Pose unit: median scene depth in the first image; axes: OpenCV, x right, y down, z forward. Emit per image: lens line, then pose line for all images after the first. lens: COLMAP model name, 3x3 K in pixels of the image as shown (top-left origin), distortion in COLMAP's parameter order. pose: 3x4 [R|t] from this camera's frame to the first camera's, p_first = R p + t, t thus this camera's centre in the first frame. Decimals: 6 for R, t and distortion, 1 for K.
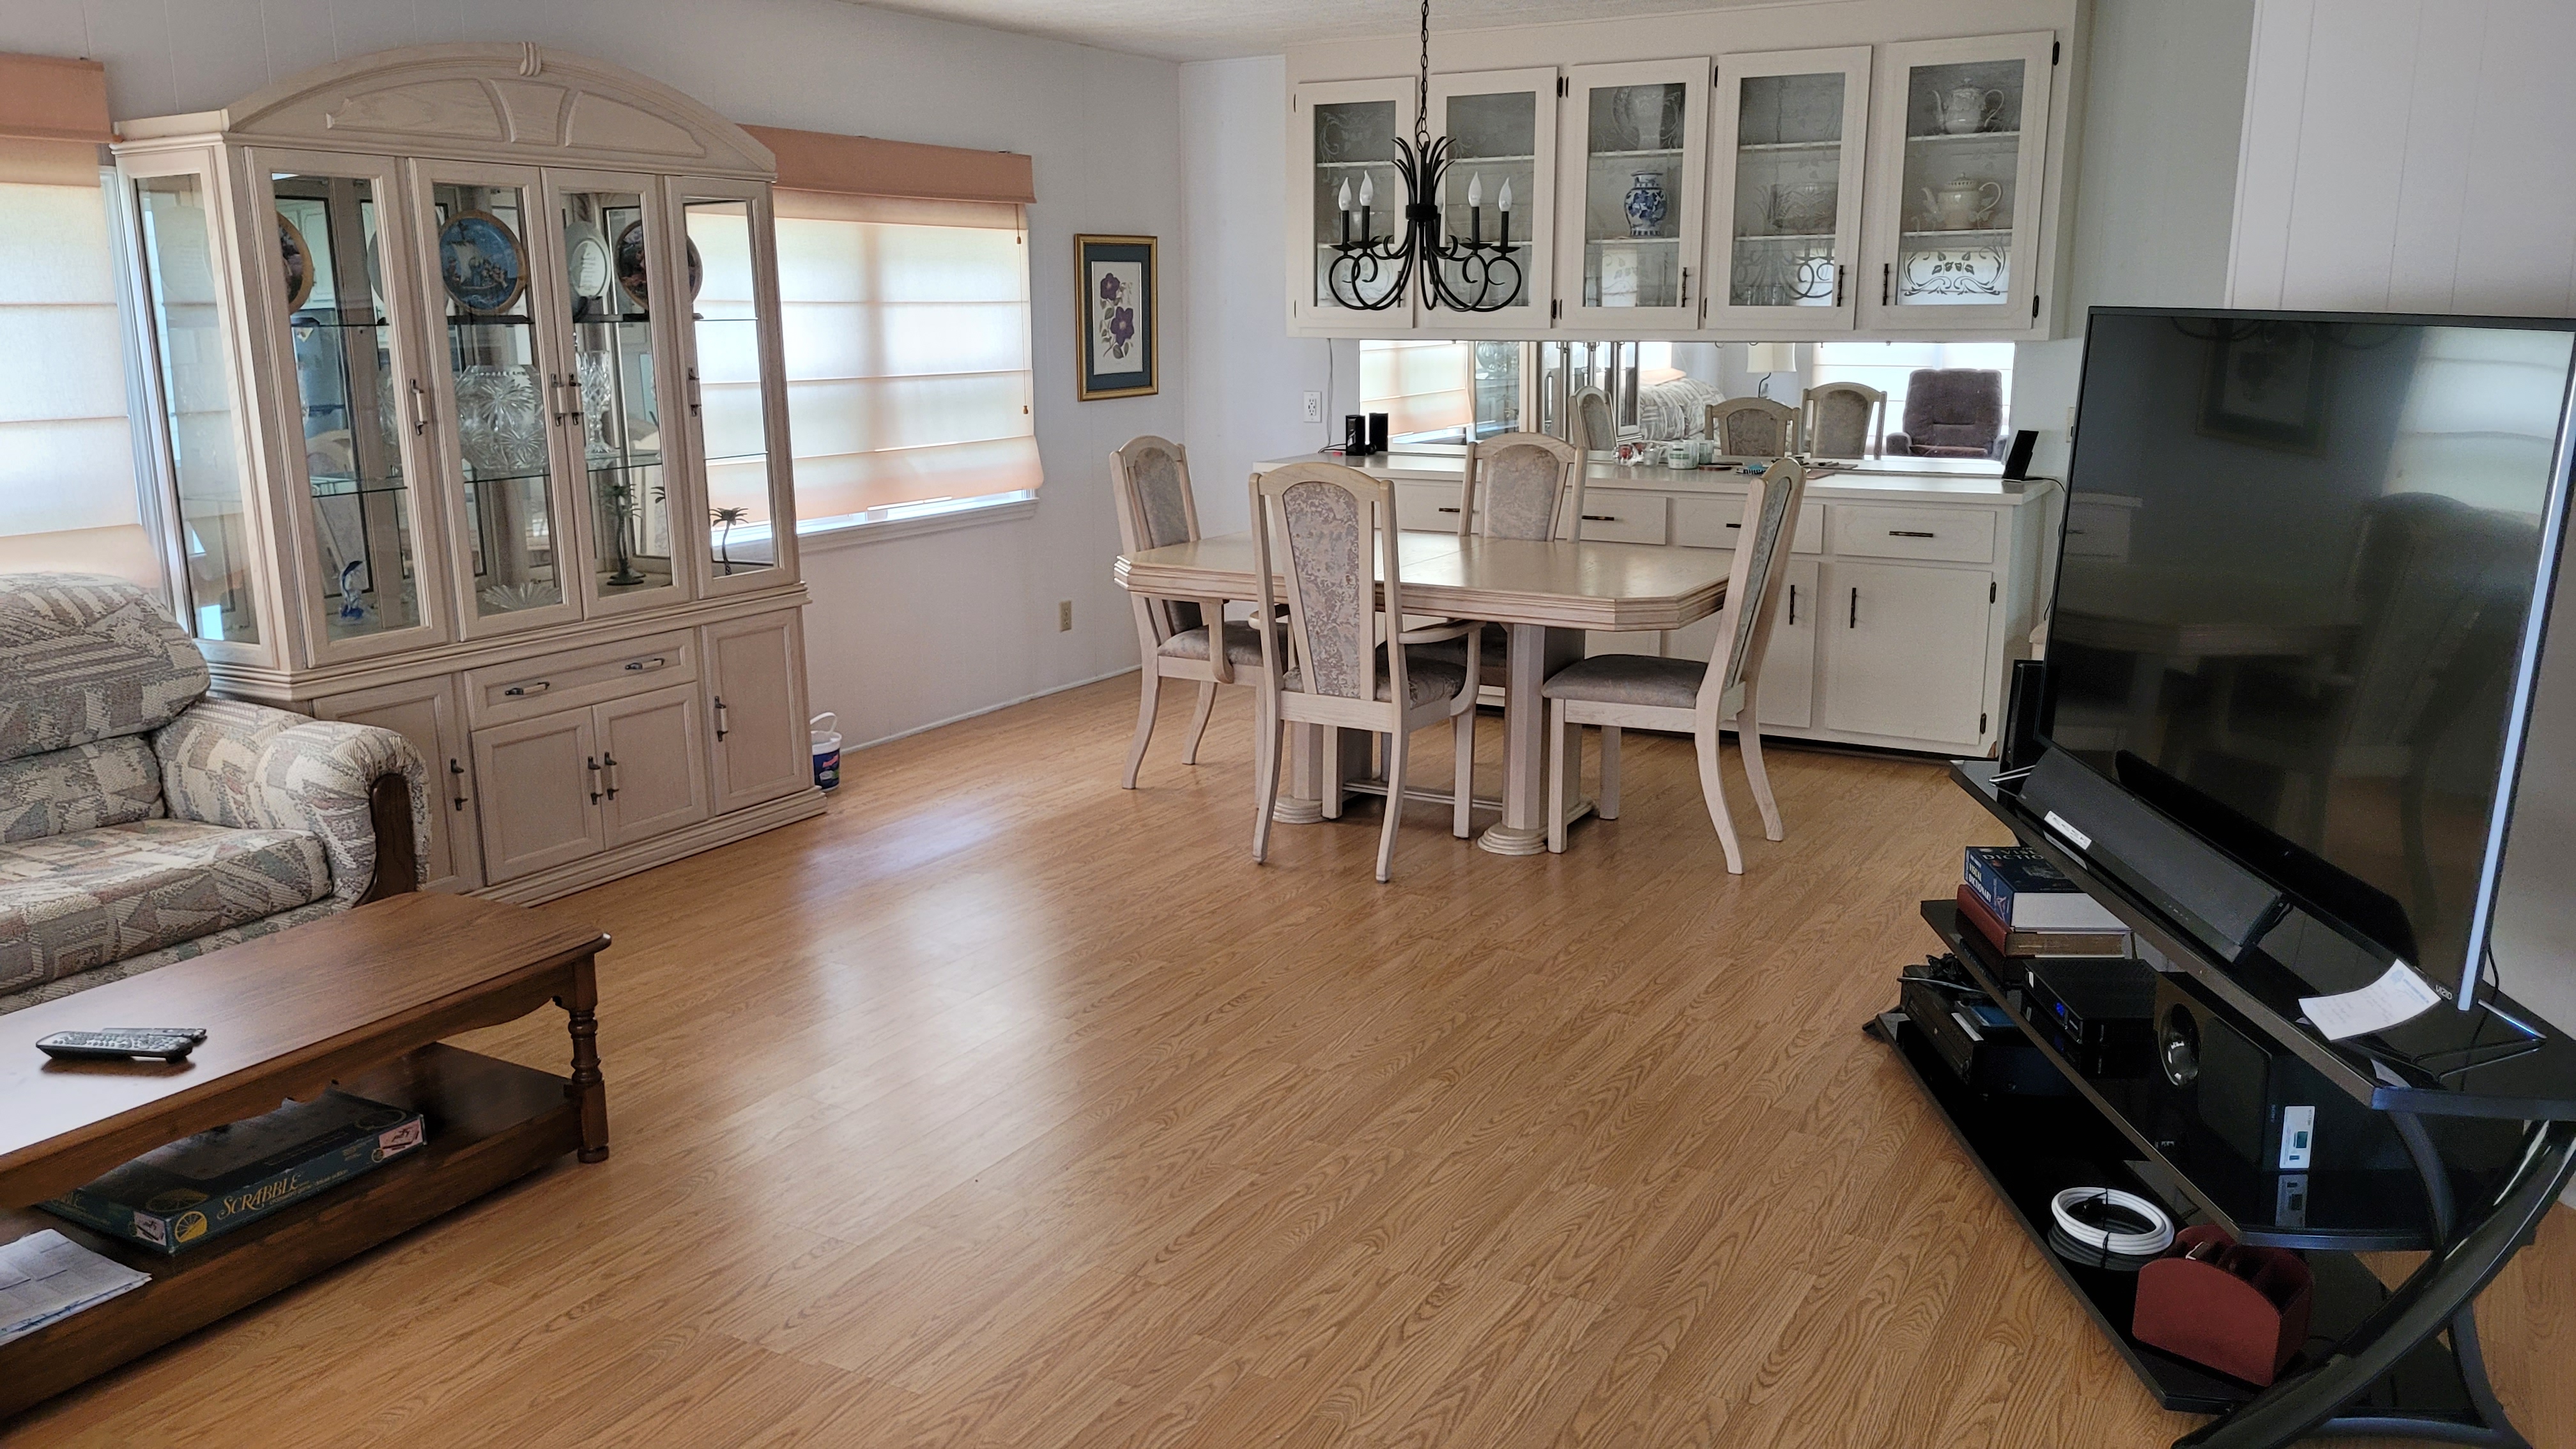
lens RADIAL K [[1952.6, 0, 1283.9], [0, 1952.6, 730.3], [0, 0, 1]] dist [0.043673, 0.002202]
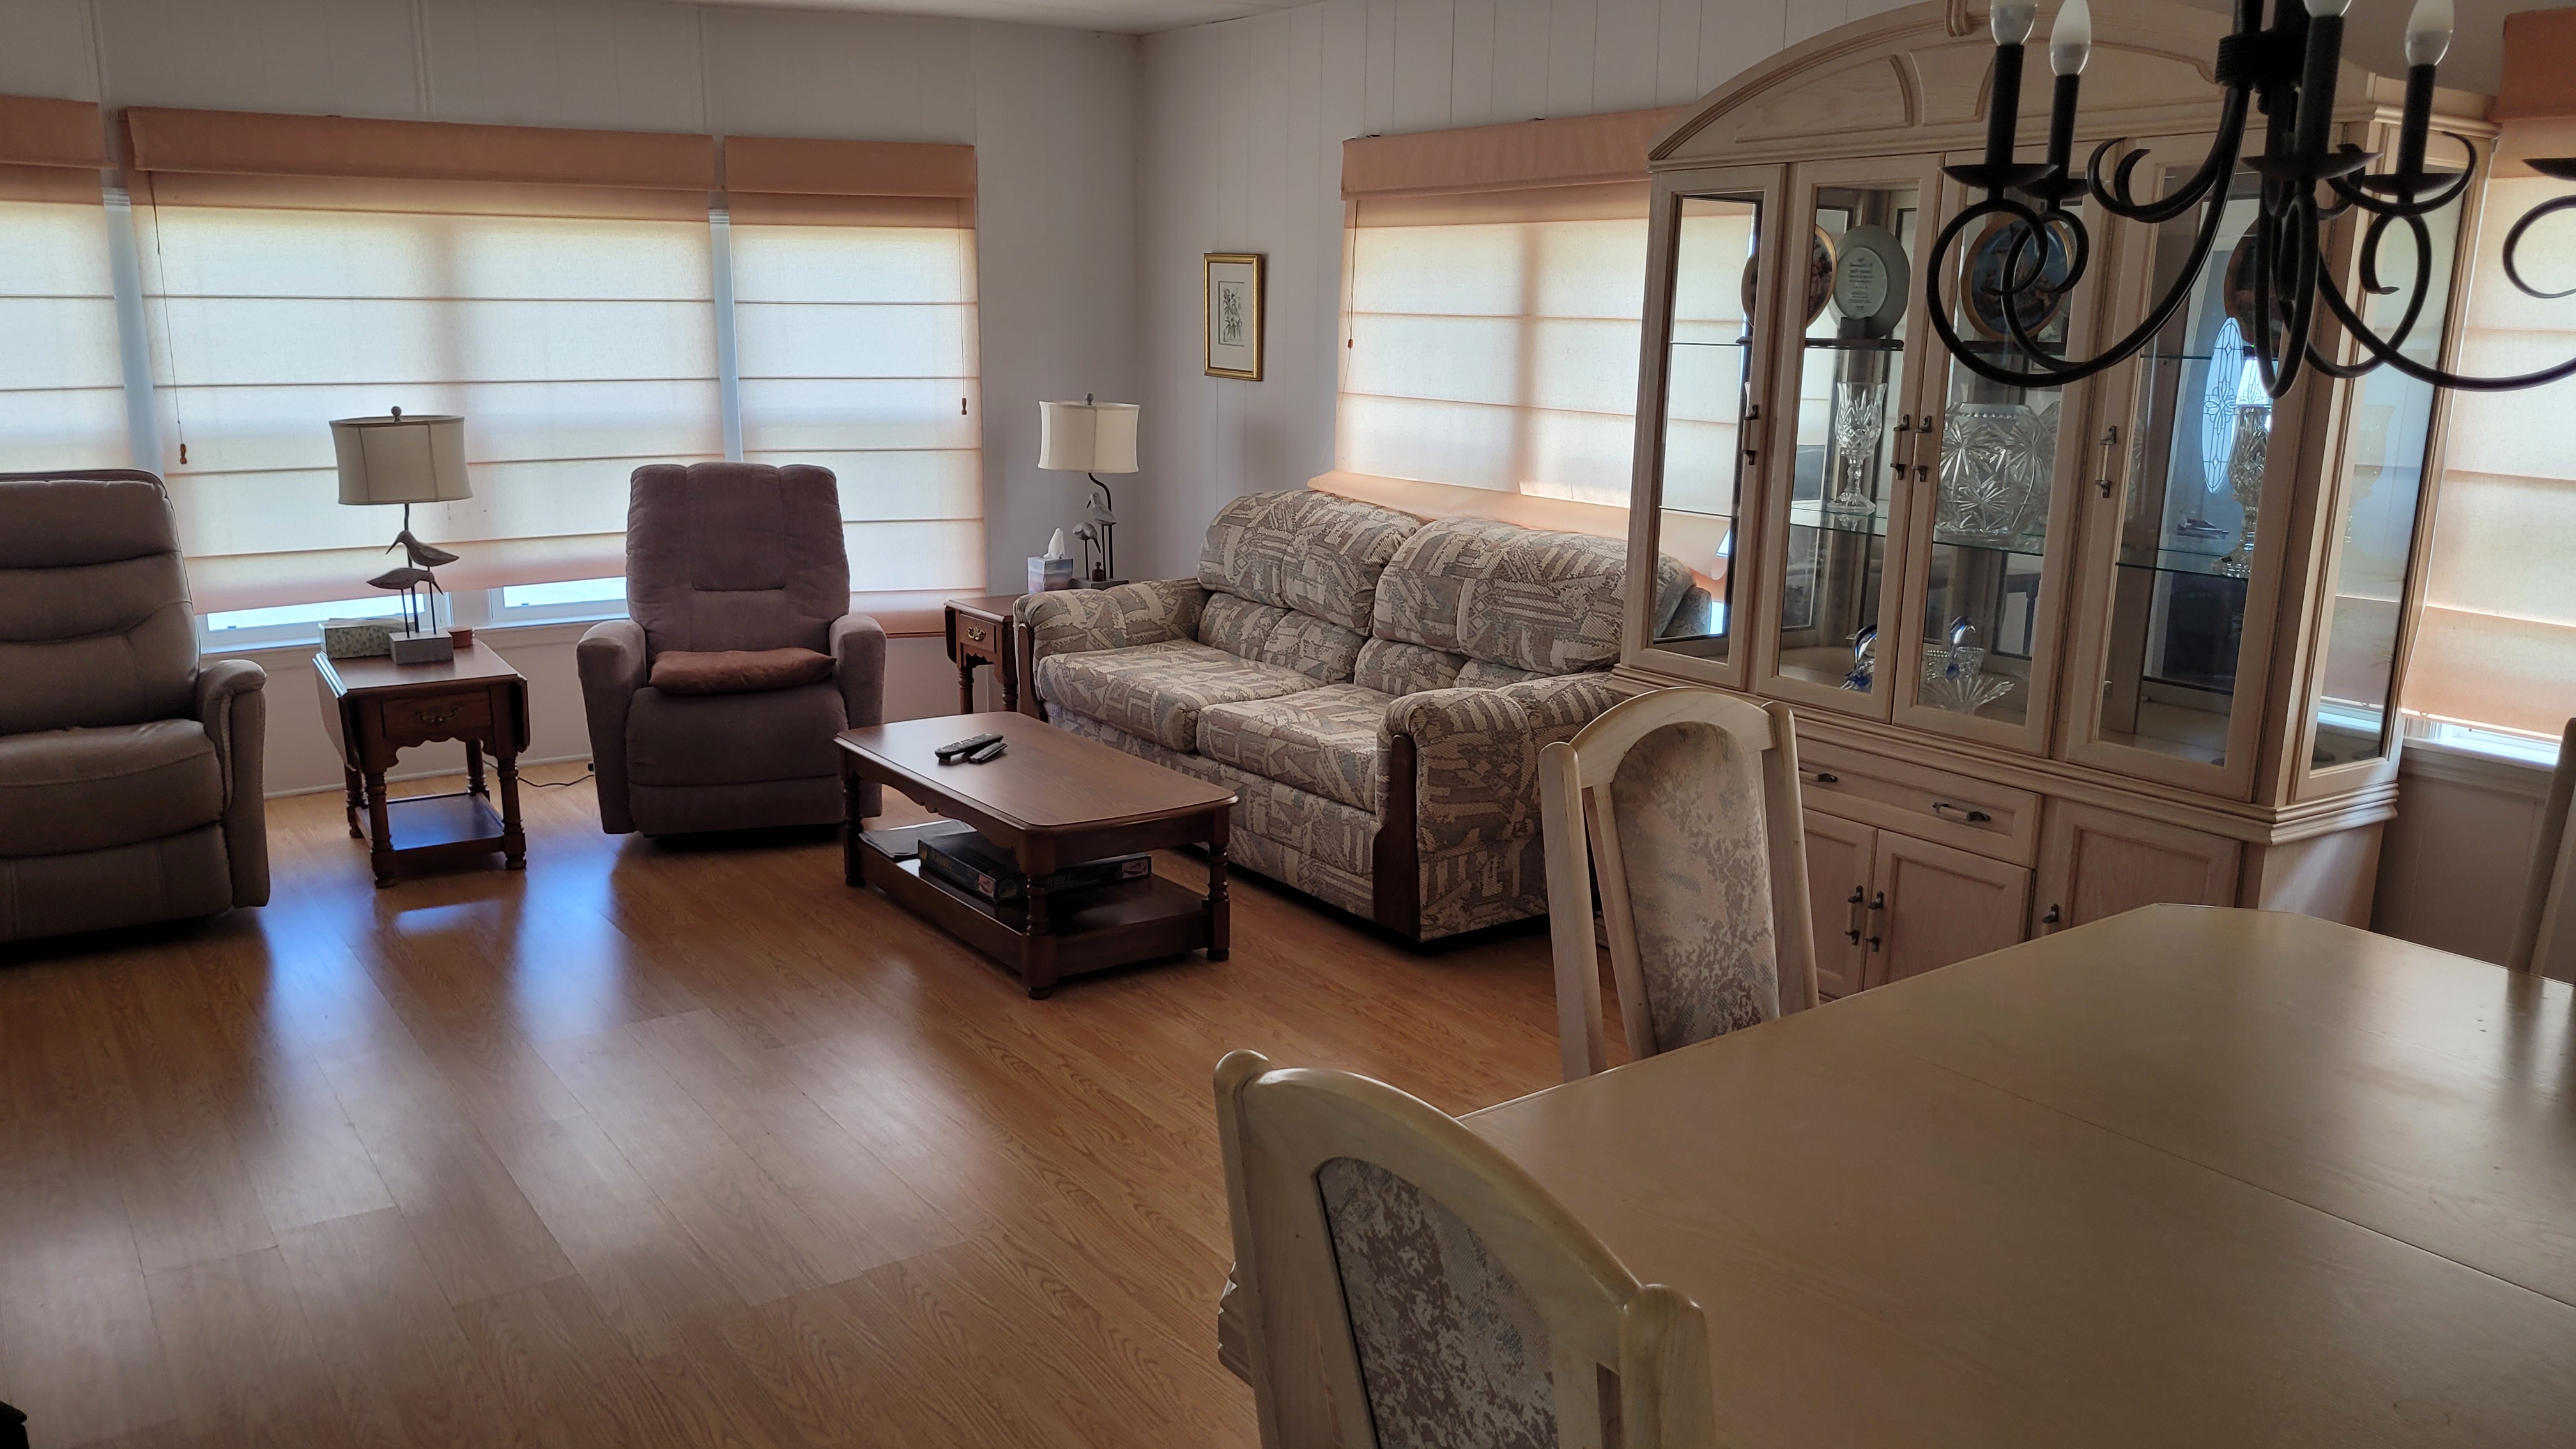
lens RADIAL K [[1952.6, 0, 1279.1], [0, 1952.6, 729.6], [0, 0, 1]] dist [0.043673, 0.002202]
pose [[-0.433337, 0.191492, -0.880653, 0.552726], [-0.206724, 0.929992, 0.303941, -0.299963], [0.877203, 0.313760, -0.363414, 1.320409]]
